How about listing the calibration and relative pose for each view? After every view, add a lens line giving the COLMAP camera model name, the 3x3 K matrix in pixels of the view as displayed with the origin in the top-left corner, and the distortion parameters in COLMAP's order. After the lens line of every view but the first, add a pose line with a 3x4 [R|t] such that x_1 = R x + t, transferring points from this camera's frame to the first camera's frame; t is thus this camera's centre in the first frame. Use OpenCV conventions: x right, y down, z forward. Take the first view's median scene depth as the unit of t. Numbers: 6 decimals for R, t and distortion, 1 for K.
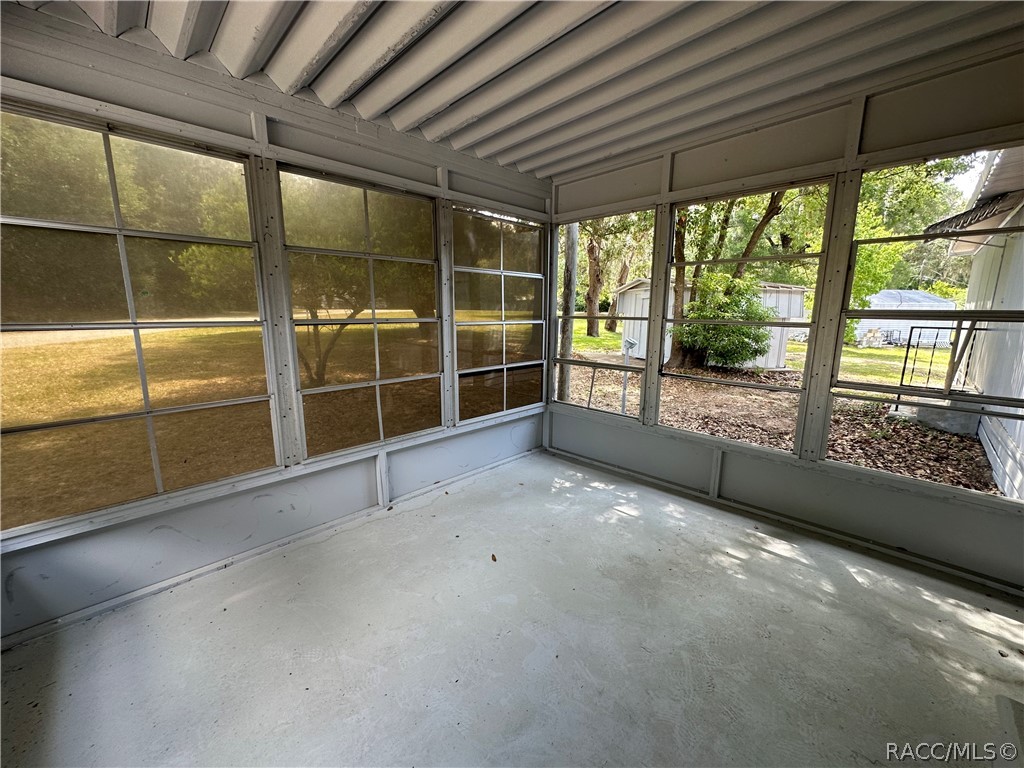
lens RADIAL K [[411.8, 0, 512.0], [0, 411.8, 384.0], [0, 0, 1]] dist [-0.001099, 0.000273]
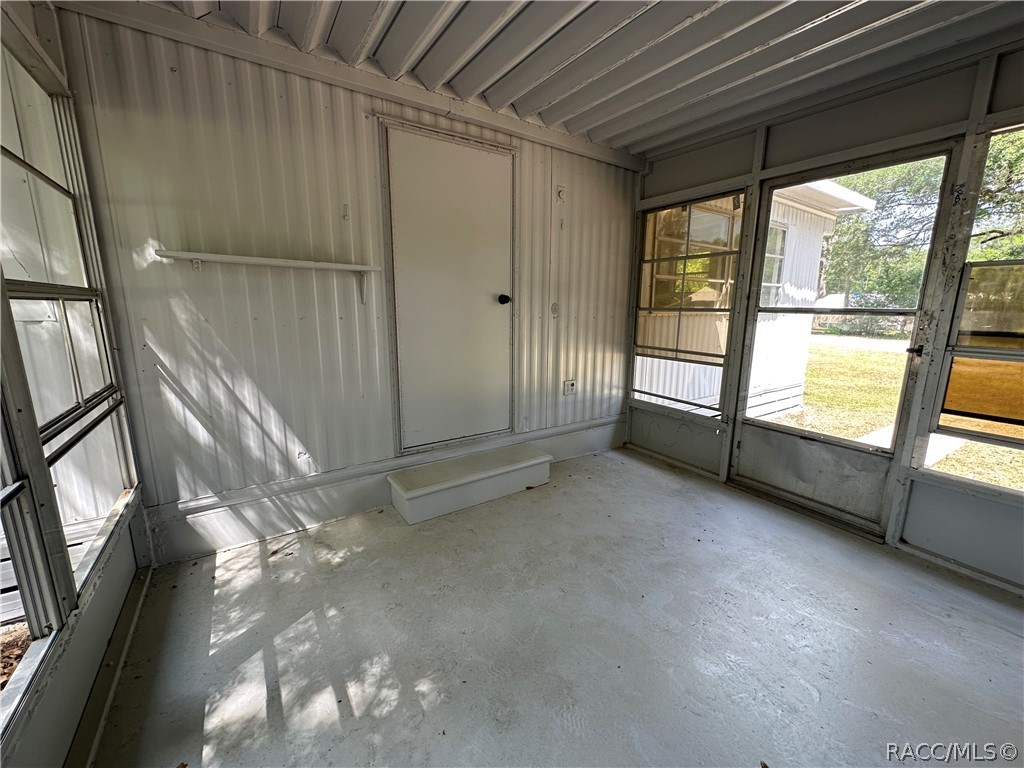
lens RADIAL K [[411.8, 0, 512.0], [0, 411.8, 384.0], [0, 0, 1]] dist [-0.001099, 0.000273]
pose [[-0.981730, -0.051479, 0.183185, 0.208036], [0.018571, 0.932189, 0.361494, -0.238949], [-0.189372, 0.358292, -0.914202, 1.392961]]
